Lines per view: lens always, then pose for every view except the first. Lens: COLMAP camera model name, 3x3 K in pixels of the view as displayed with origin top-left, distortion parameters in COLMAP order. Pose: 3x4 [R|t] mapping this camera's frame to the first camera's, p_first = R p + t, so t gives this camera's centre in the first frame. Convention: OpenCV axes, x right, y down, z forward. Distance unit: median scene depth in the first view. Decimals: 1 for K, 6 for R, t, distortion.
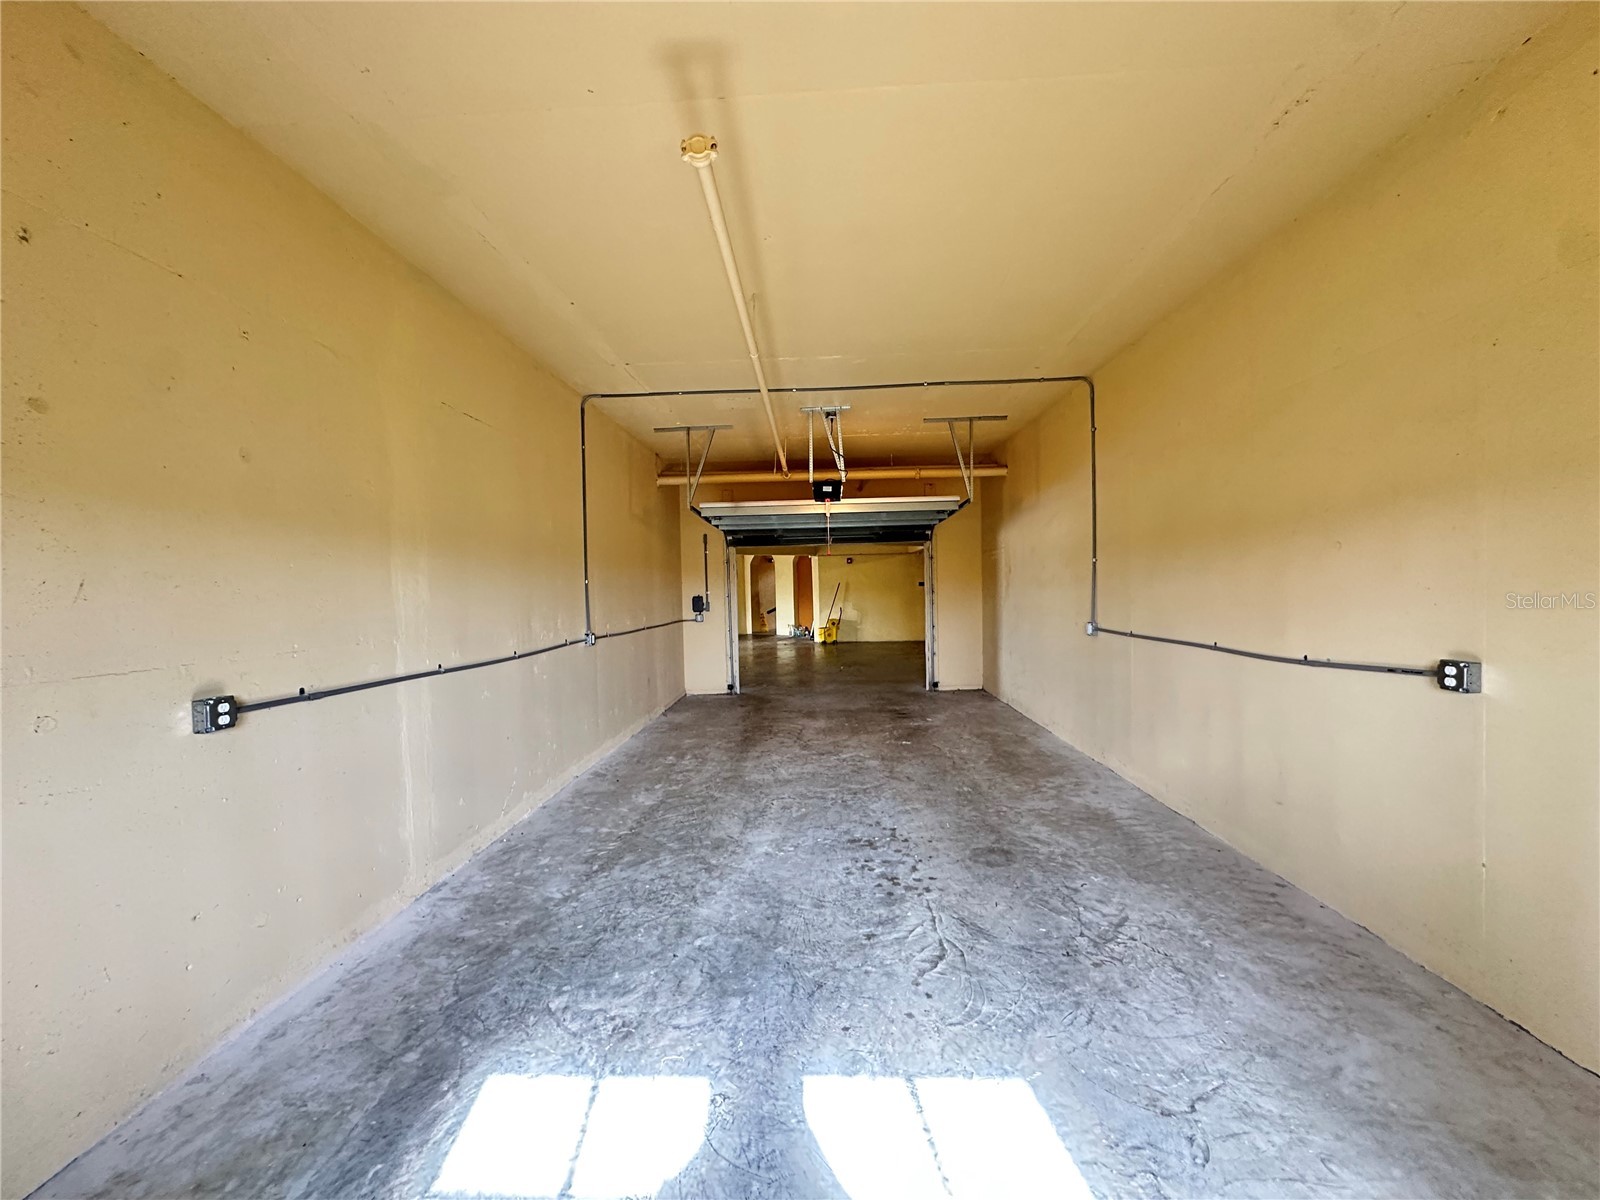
lens RADIAL K [[639.8, 0, 803.6], [0, 639.8, 600.6], [0, 0, 1]] dist [-0.002120, 0.000256]
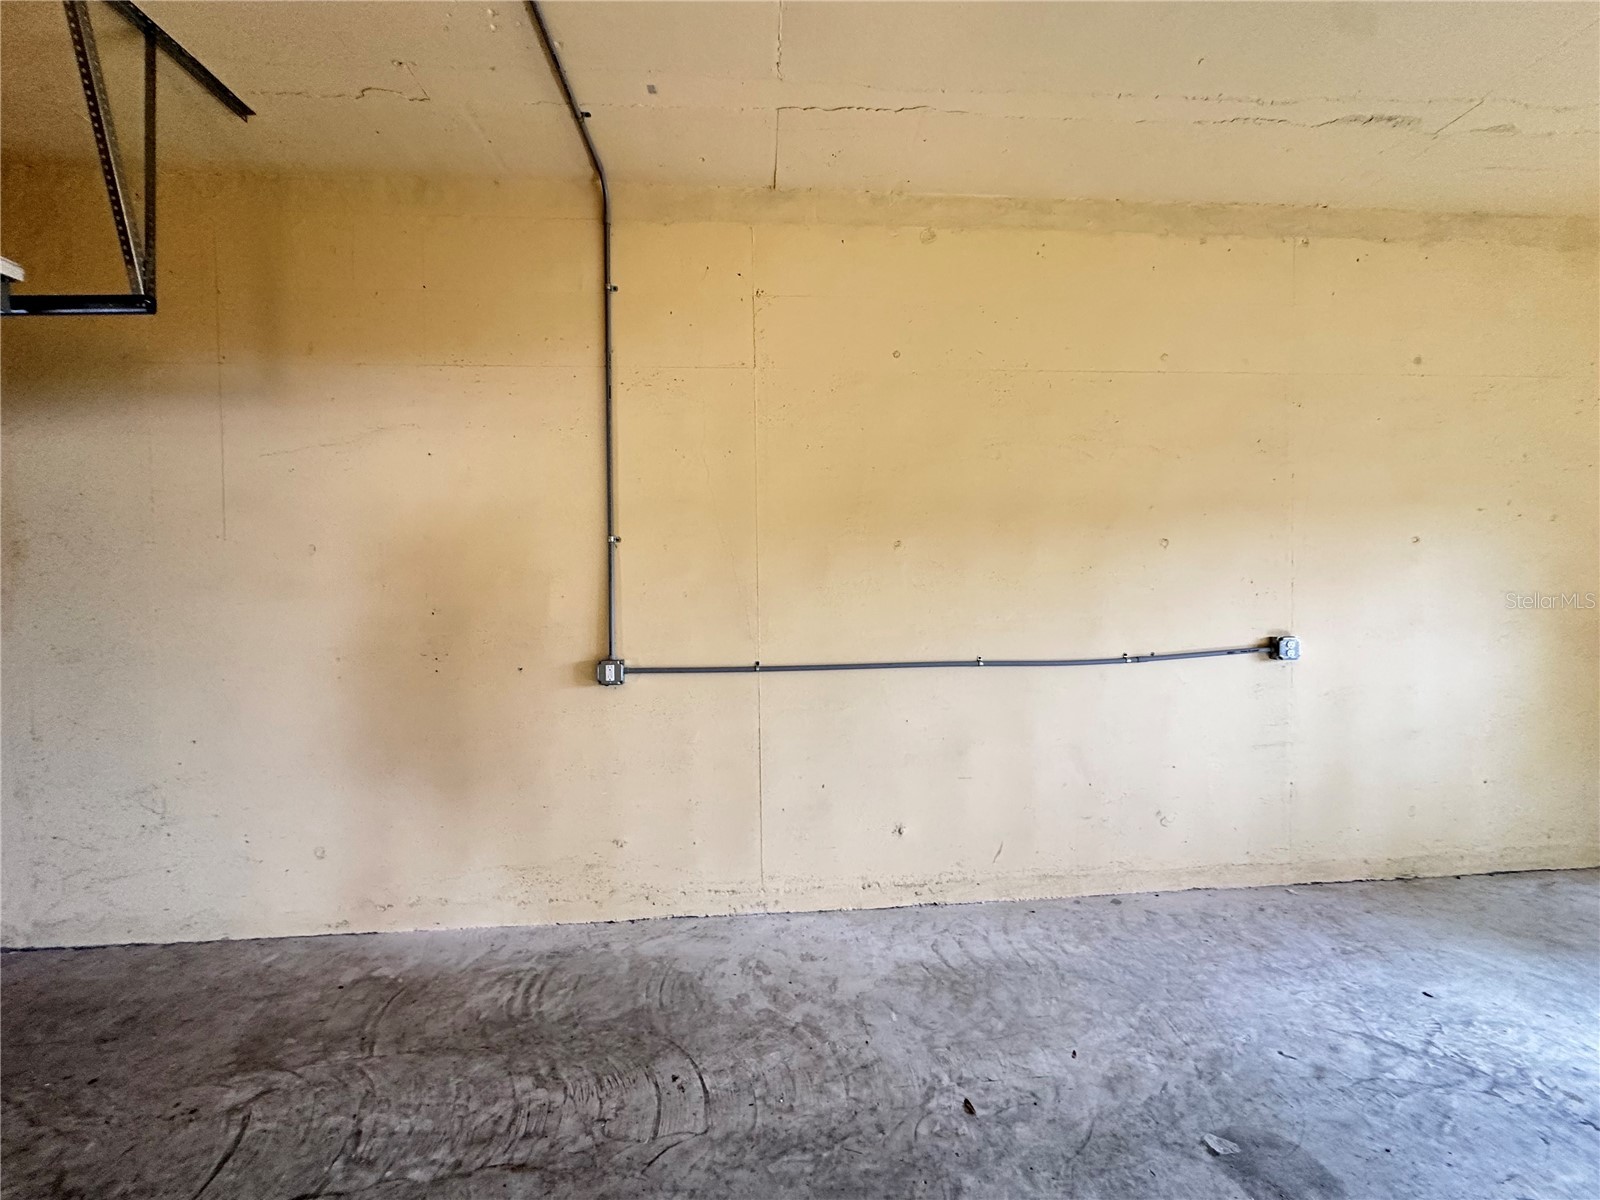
lens RADIAL K [[639.8, 0, 802.2], [0, 639.8, 592.5], [0, 0, 1]] dist [-0.002120, 0.000256]
pose [[-0.099437, -0.007823, 0.995013, -0.102314], [0.035513, 0.999304, 0.011405, -0.025401], [-0.994410, 0.036470, -0.099090, 1.150100]]
